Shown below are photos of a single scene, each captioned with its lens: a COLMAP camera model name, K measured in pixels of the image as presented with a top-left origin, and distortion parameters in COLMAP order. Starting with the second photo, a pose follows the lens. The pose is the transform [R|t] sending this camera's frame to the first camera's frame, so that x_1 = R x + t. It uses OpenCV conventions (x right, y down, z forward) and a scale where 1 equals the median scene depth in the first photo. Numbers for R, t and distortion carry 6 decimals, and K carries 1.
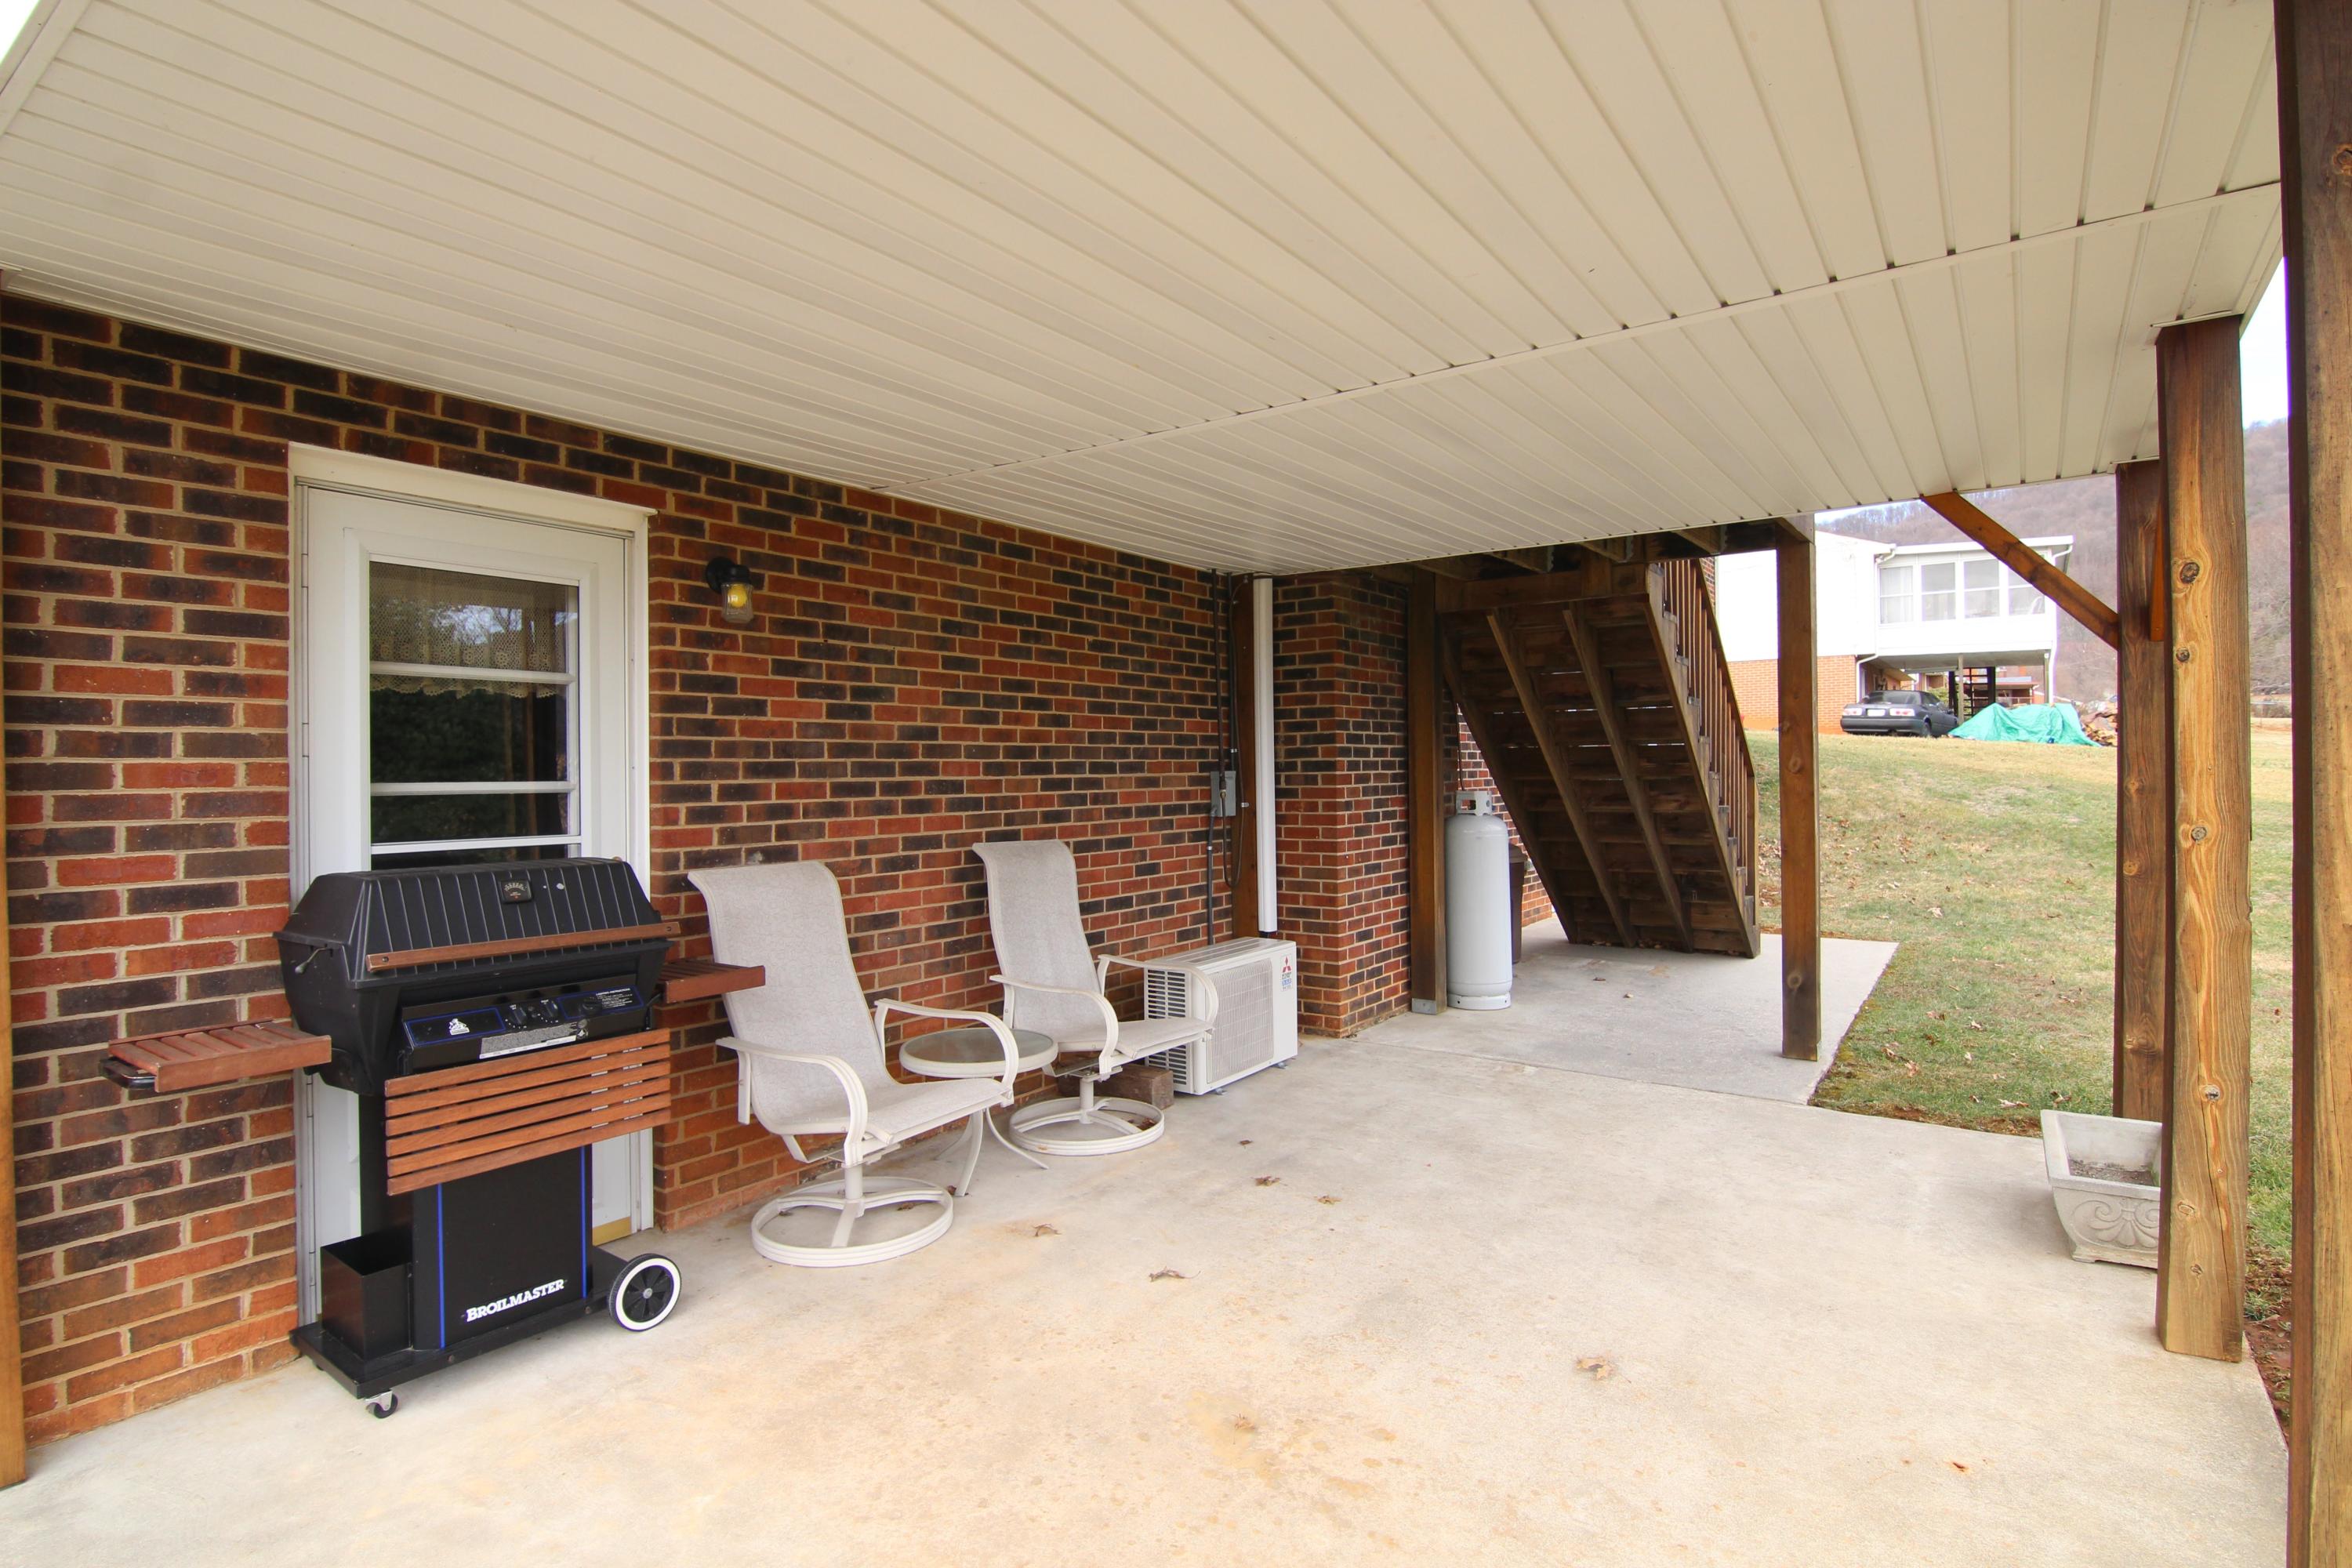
lens RADIAL K [[1196.4, 0, 1178.3], [0, 1196.4, 771.0], [0, 0, 1]] dist [-0.001622, -0.012484]
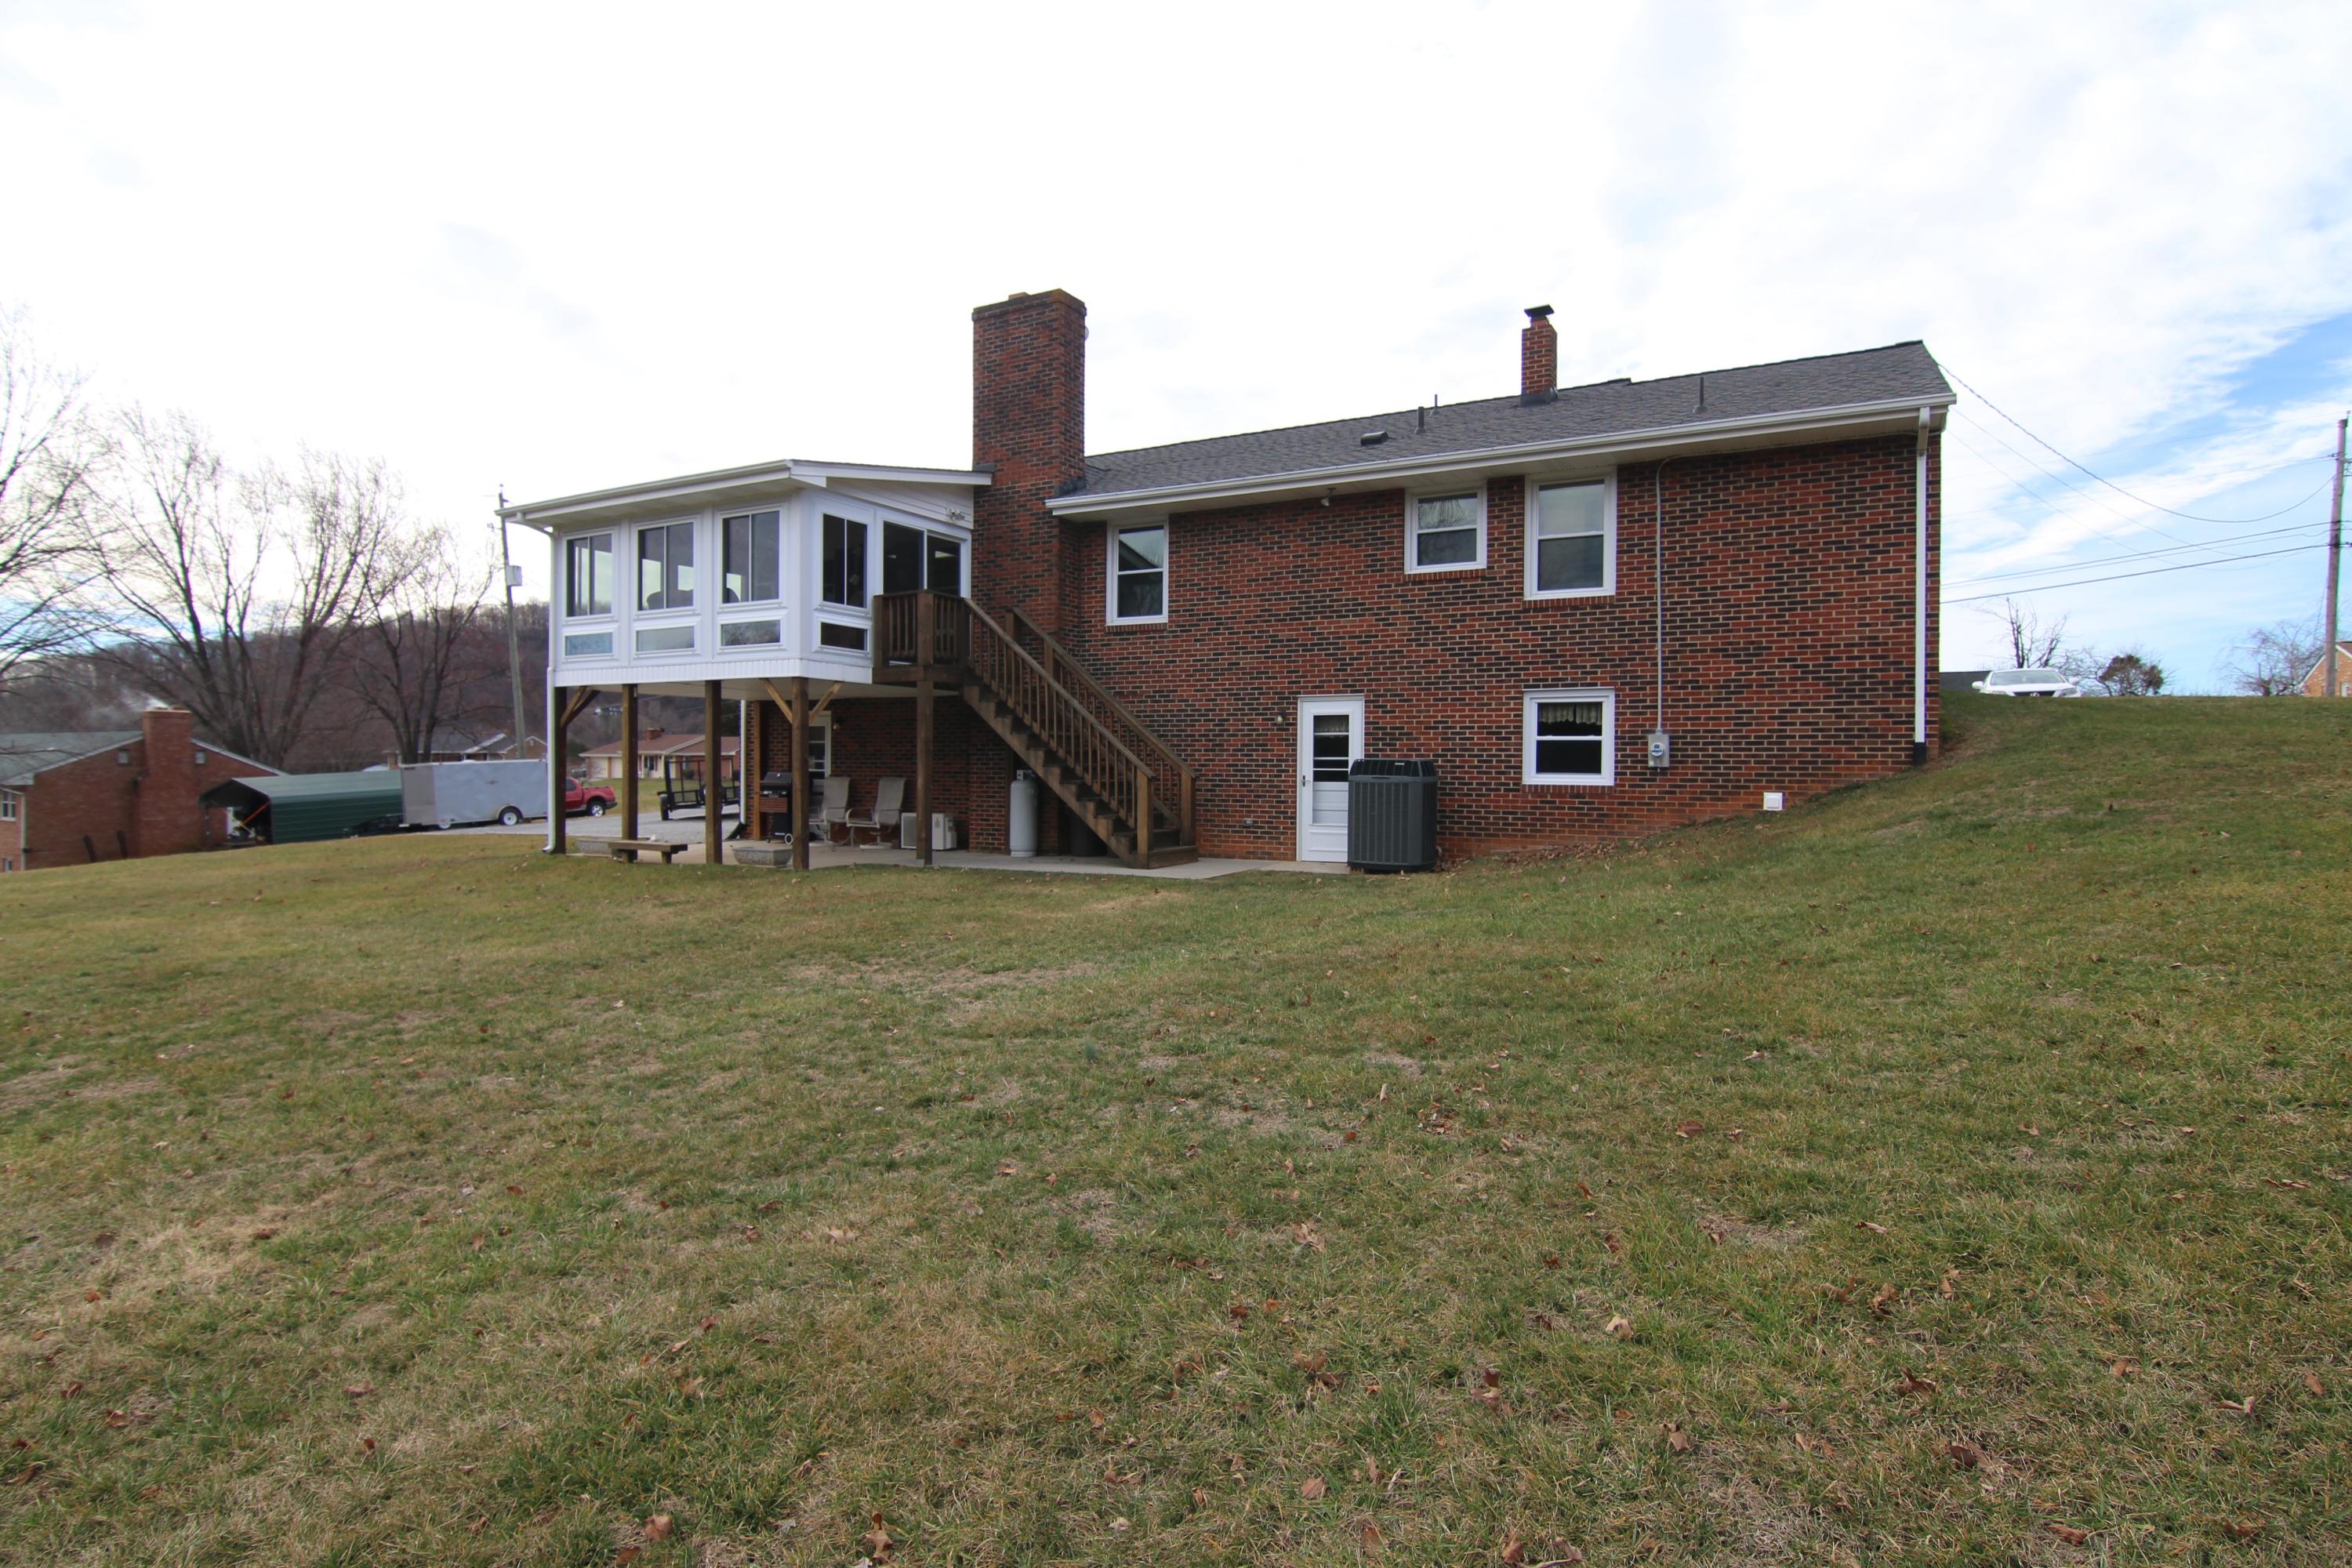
lens RADIAL K [[1196.4, 0, 1178.3], [0, 1196.4, 771.0], [0, 0, 1]] dist [-0.001622, -0.012484]
pose [[0.112981, 0.017372, -0.993445, 4.463658], [-0.007893, 0.999831, 0.016586, -0.039529], [0.993566, 0.005968, 0.113099, 1.687925]]
